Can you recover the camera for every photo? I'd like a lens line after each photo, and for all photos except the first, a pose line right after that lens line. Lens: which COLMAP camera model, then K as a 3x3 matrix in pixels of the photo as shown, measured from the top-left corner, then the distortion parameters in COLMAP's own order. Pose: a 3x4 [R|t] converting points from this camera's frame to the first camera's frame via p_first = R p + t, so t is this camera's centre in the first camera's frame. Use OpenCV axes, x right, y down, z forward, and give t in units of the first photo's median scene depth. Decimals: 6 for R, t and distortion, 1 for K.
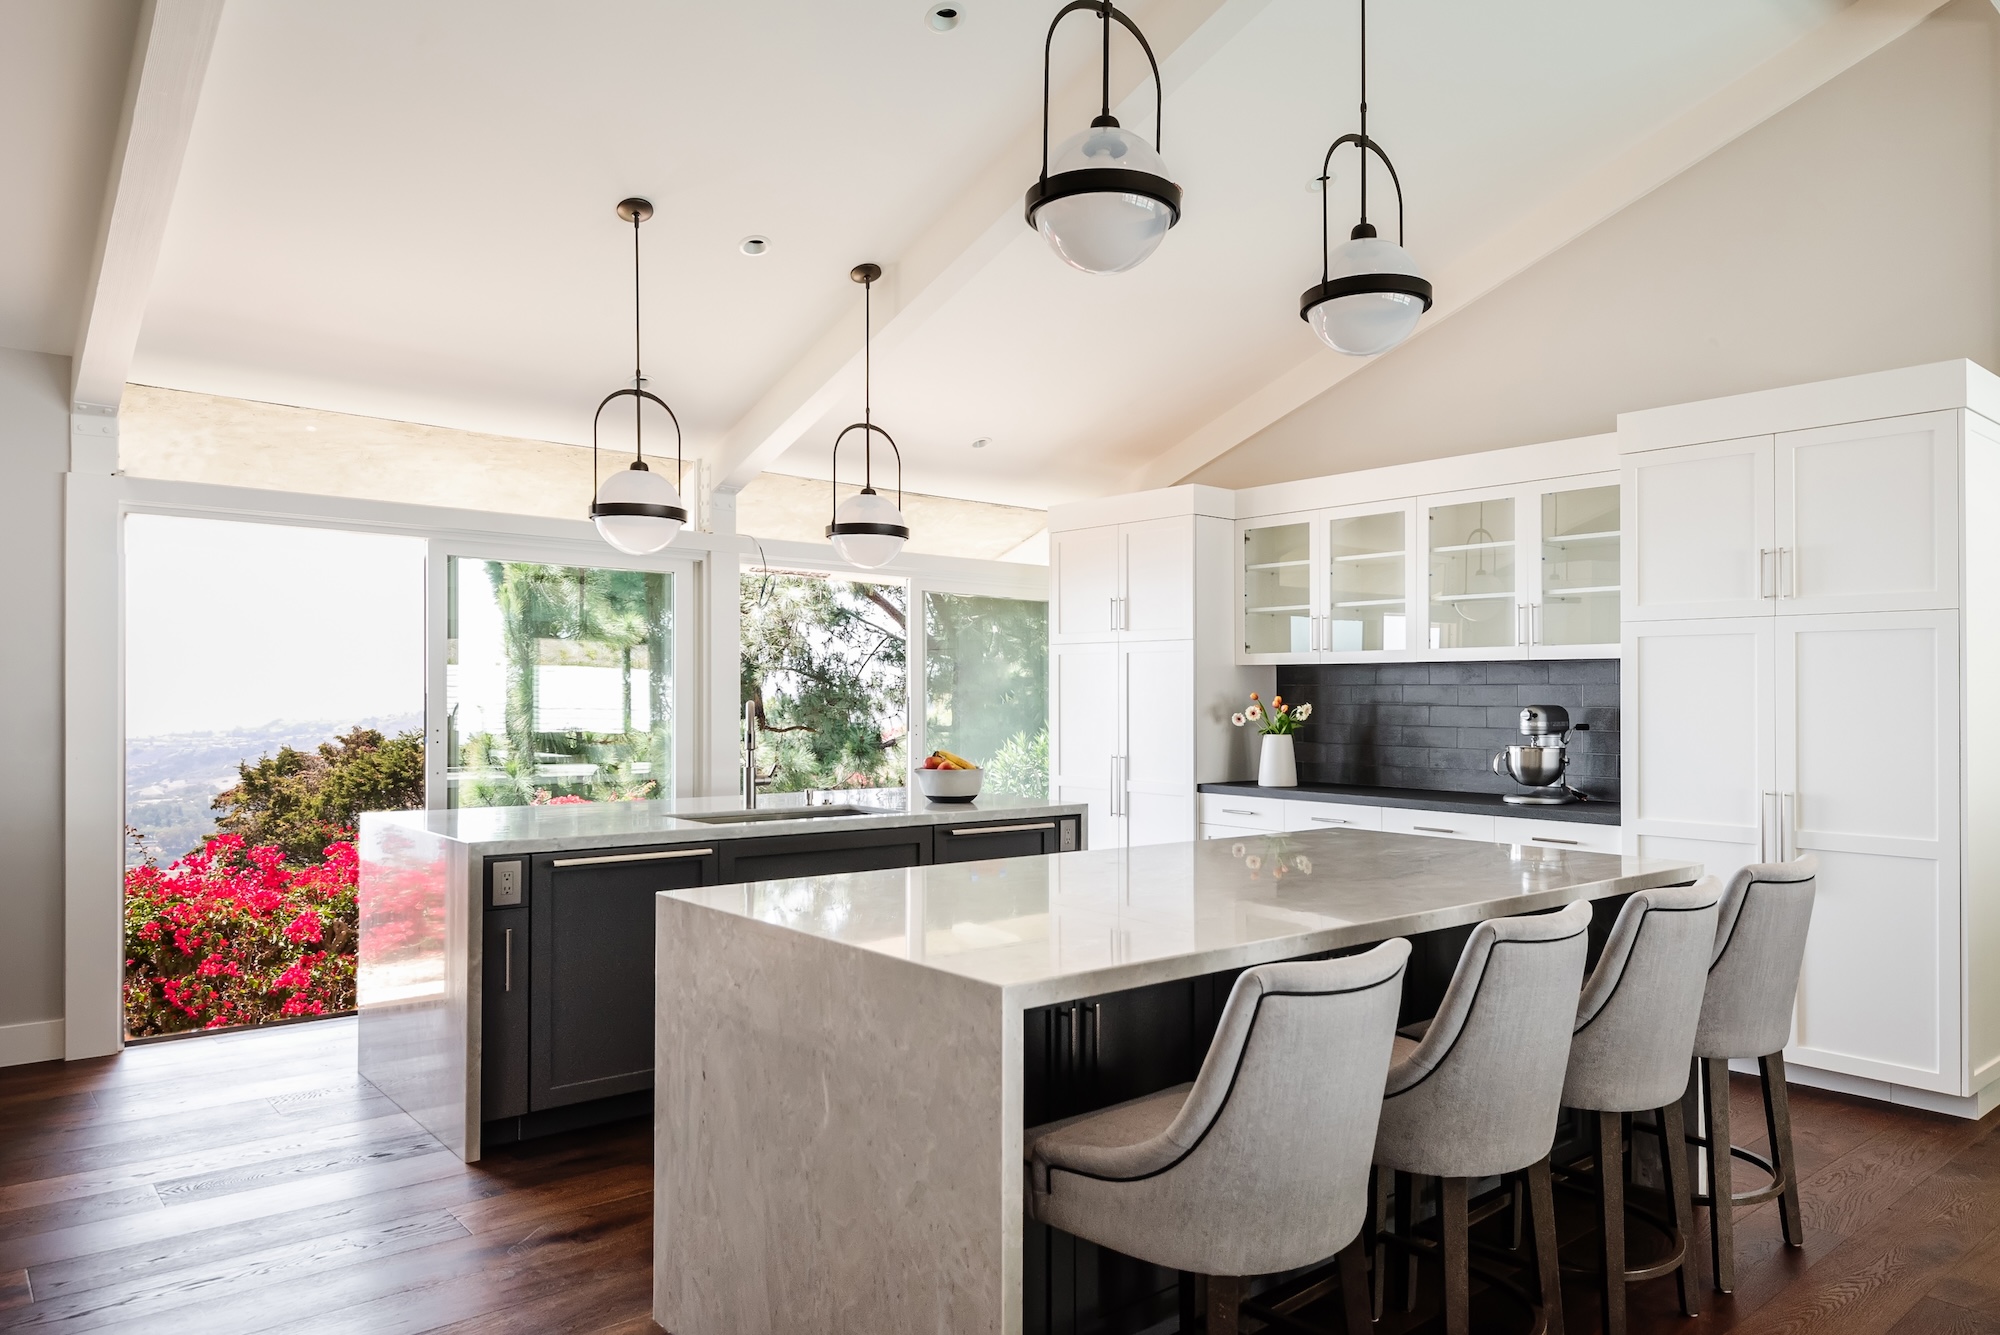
lens RADIAL K [[1254.1, 0, 1004.3], [0, 1254.1, 670.1], [0, 0, 1]] dist [0.001518, 0.000591]
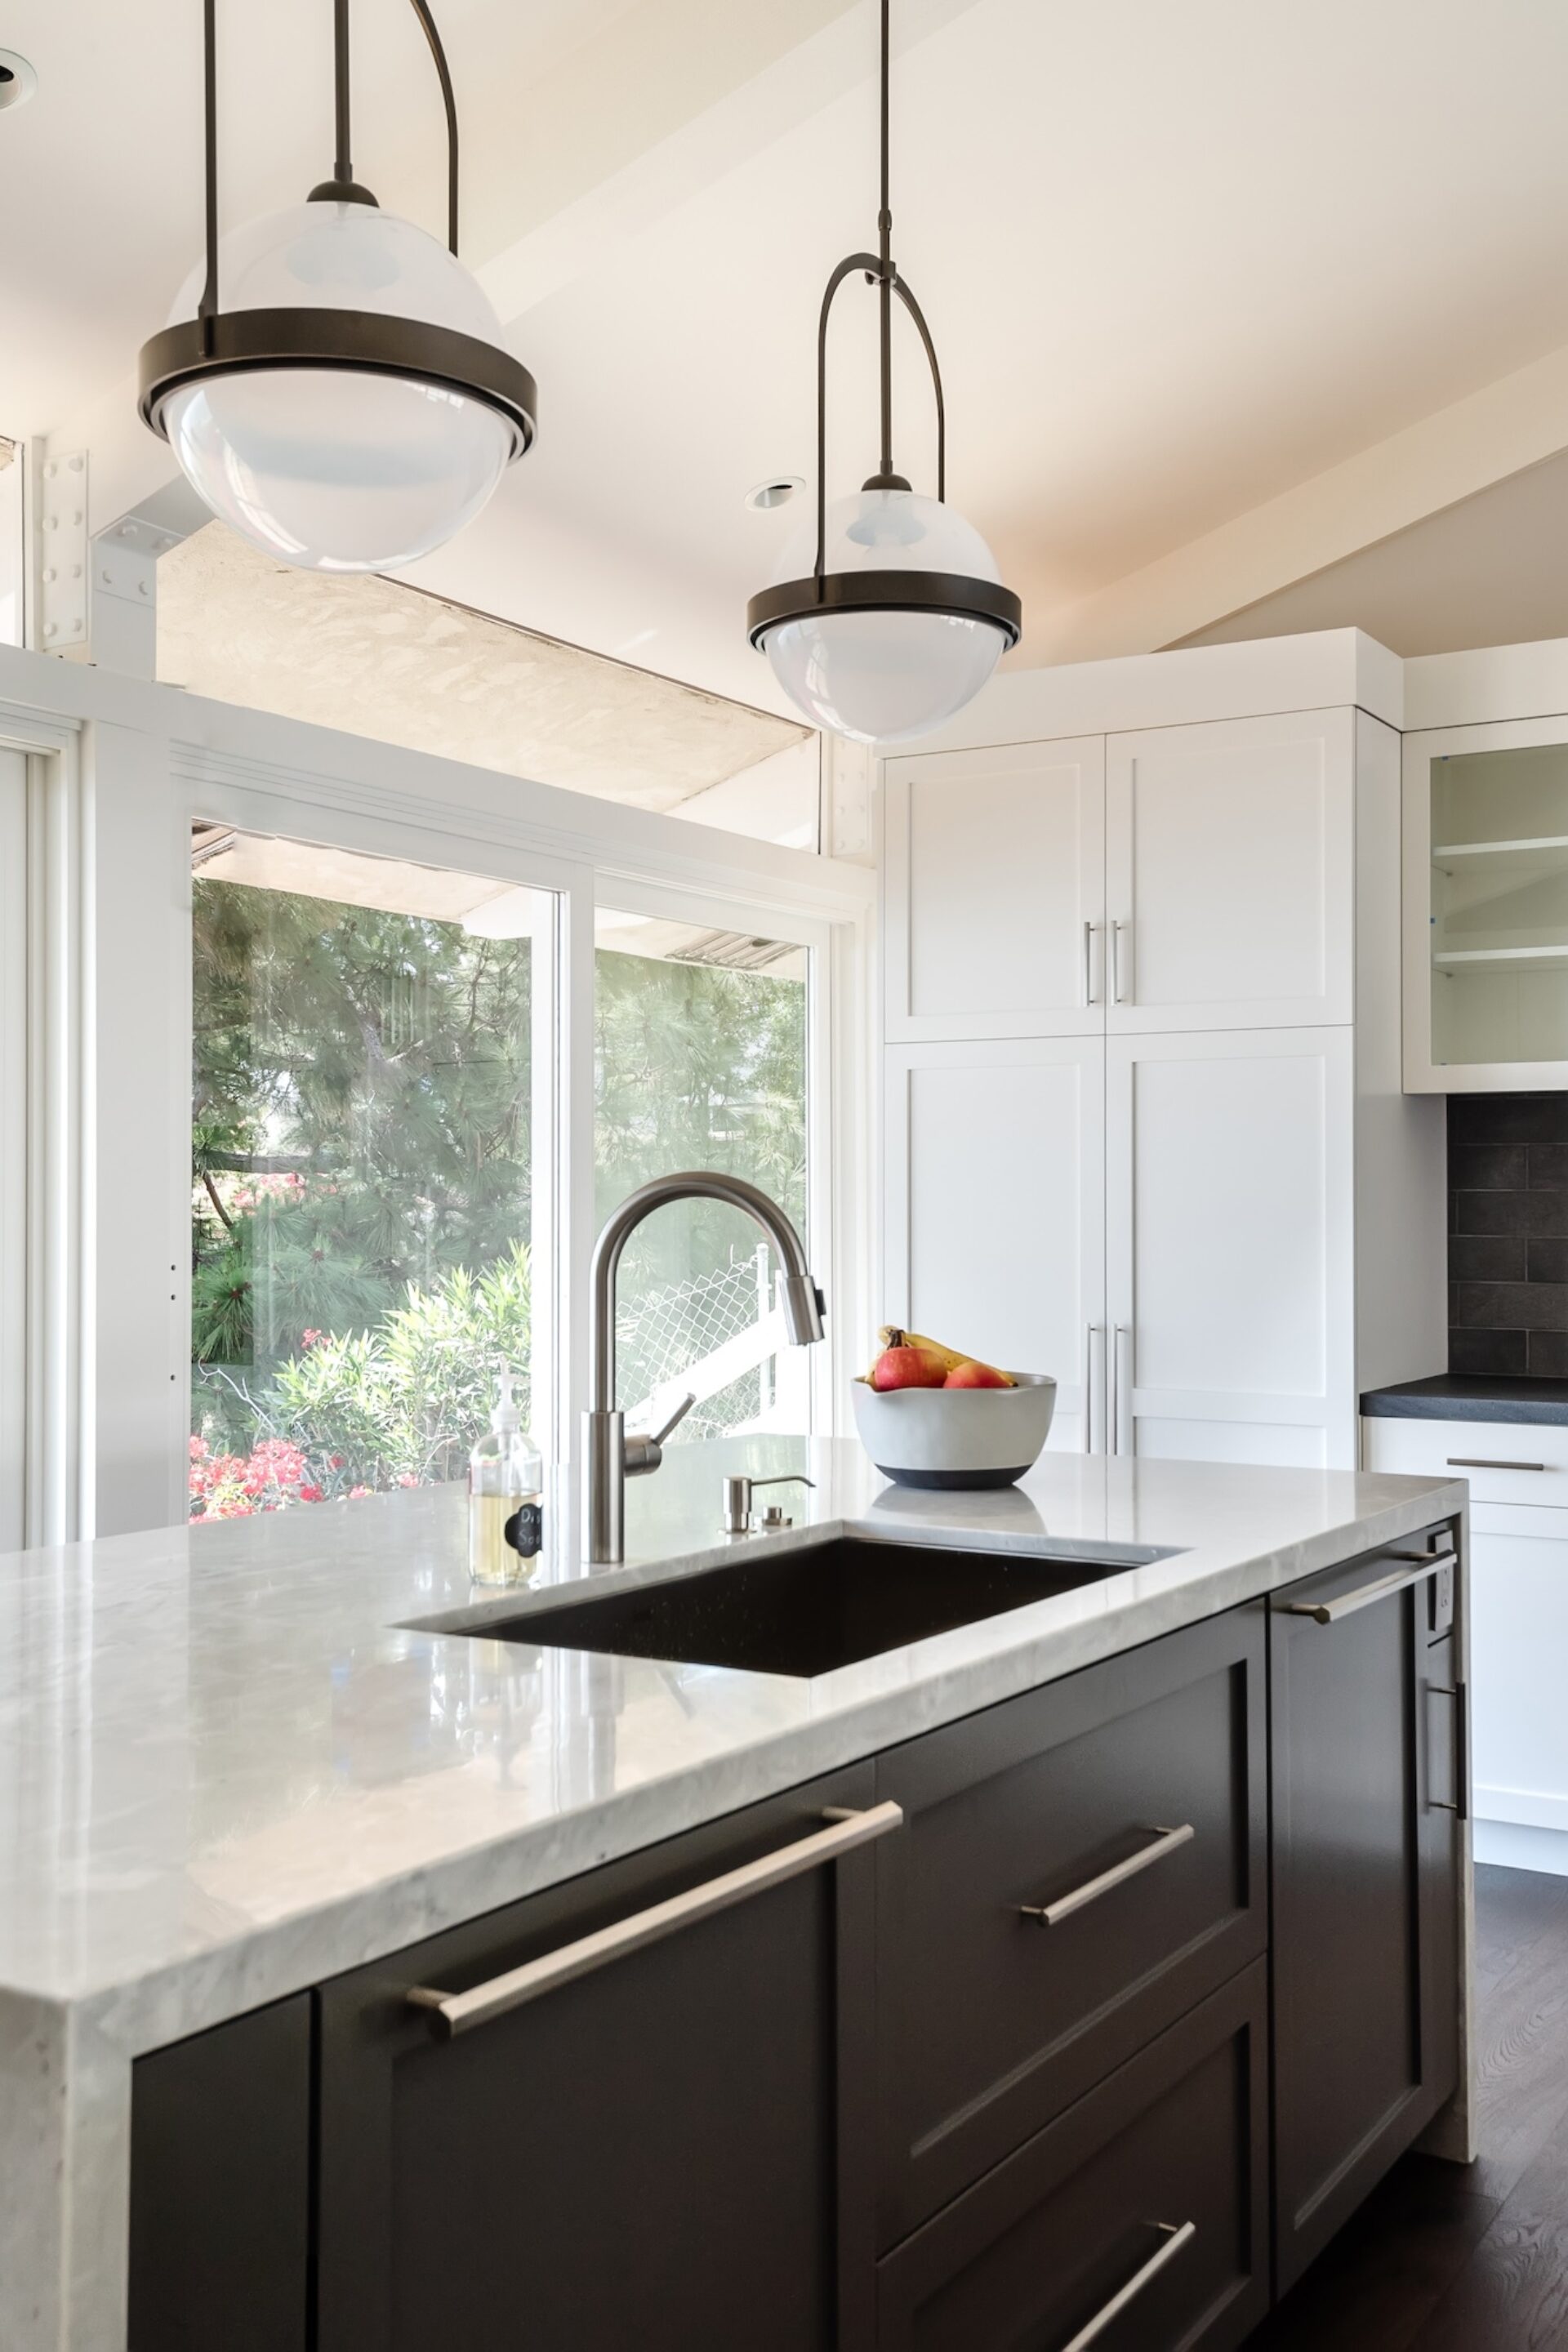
lens RADIAL K [[2283.6, 0, 777.7], [0, 2283.6, 1162.7], [0, 0, 1]] dist [0.025543, 0.000000]
pose [[0.950851, -0.006333, 0.309584, -0.271256], [0.004689, 0.999971, 0.006053, 0.015177], [-0.309614, -0.004304, 0.950853, 0.425949]]
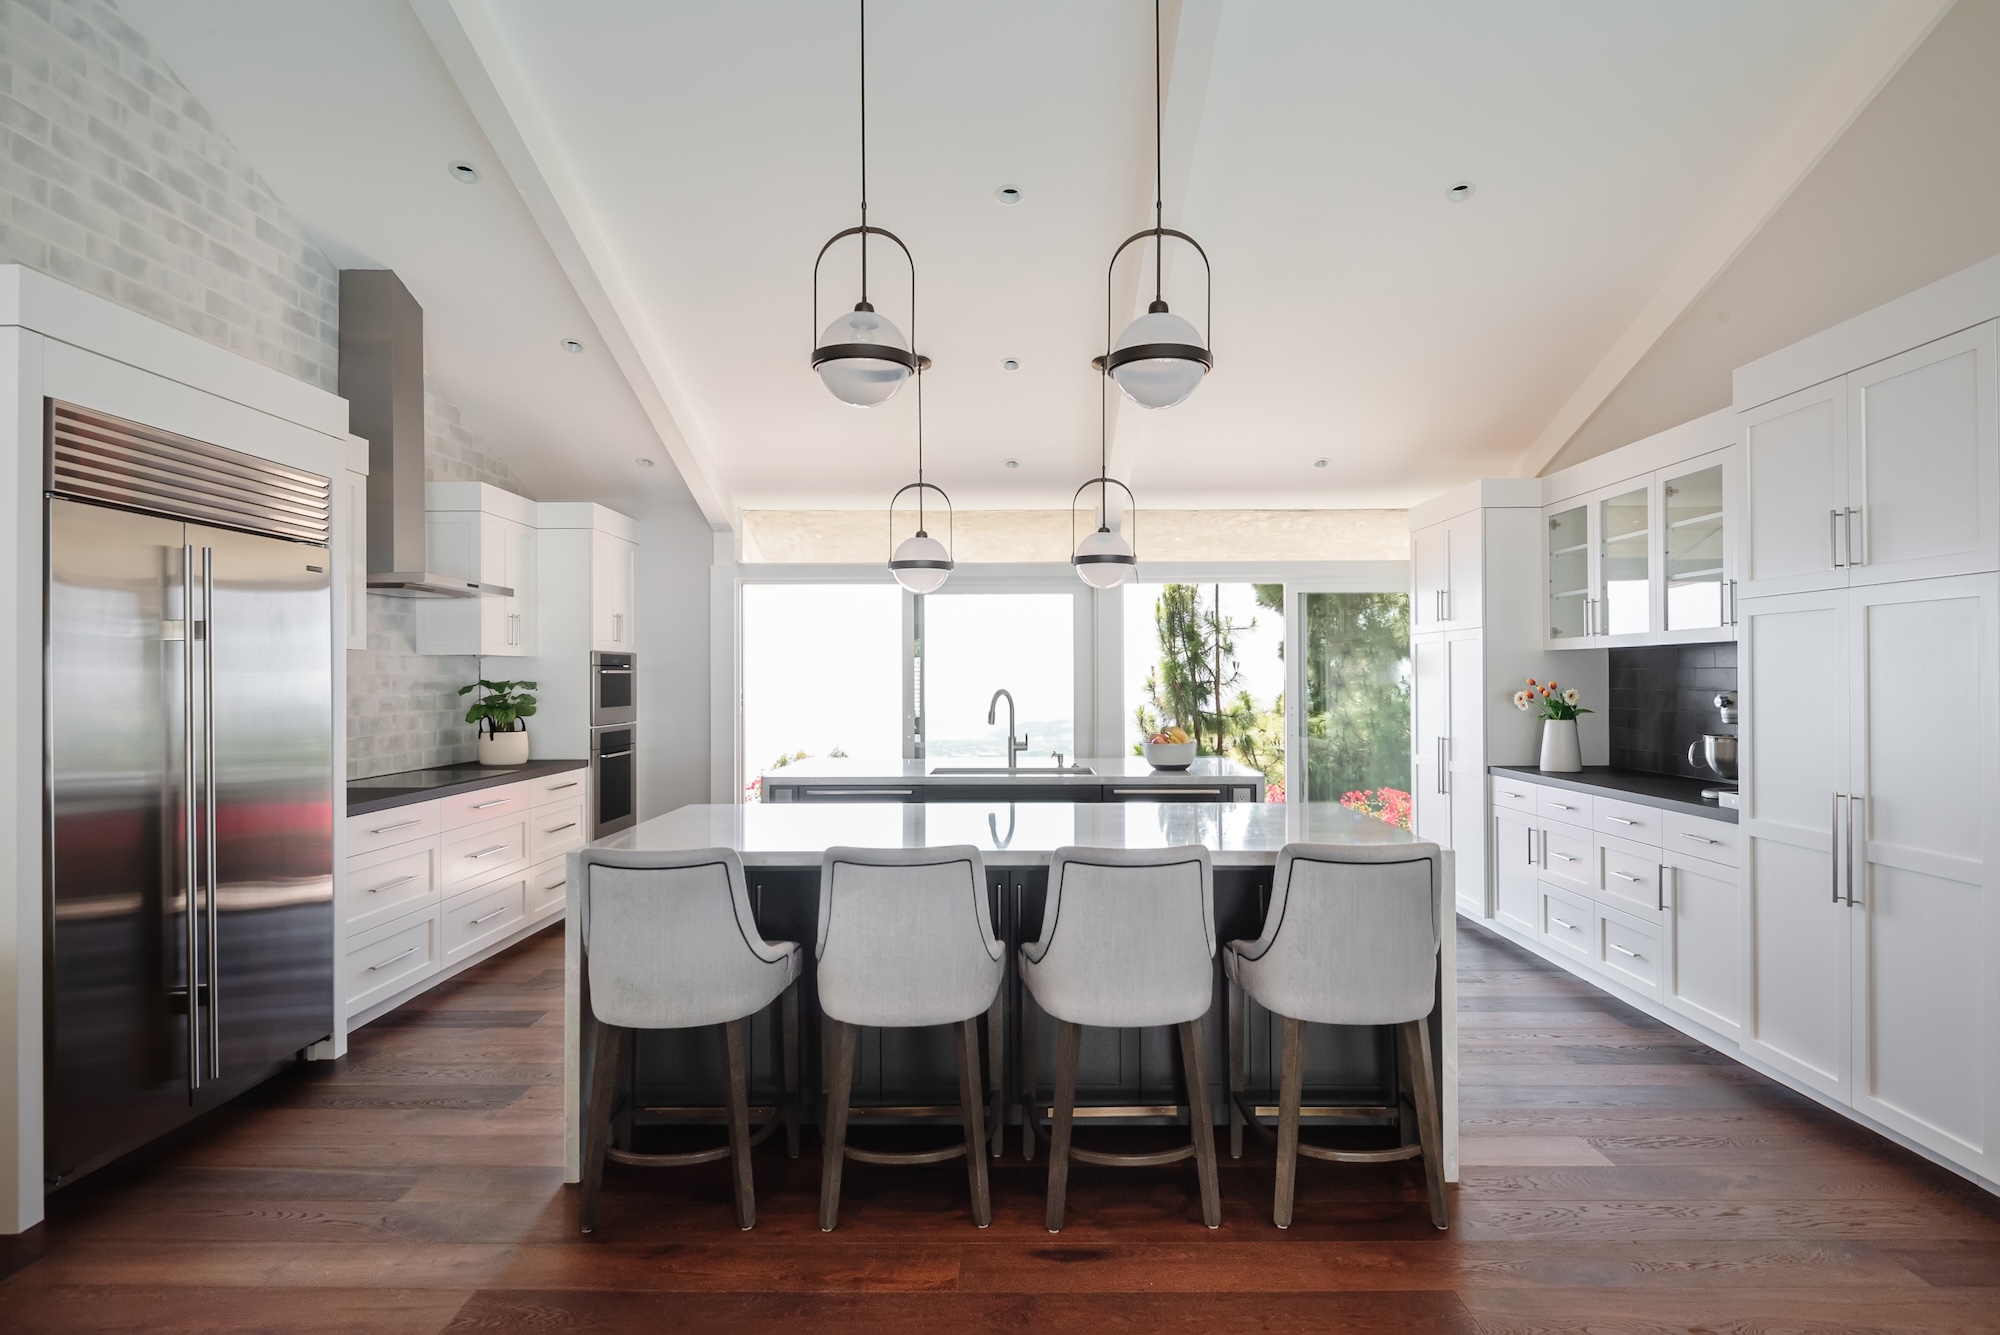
lens RADIAL K [[1134.0, 0, 1014.8], [0, 1134.0, 678.6], [0, 0, 1]] dist [-0.014068, -0.002408]
pose [[0.750138, -0.009646, -0.661211, 0.544394], [0.023815, 0.999639, 0.012435, -0.003474], [0.660853, -0.025075, 0.750097, 0.041896]]
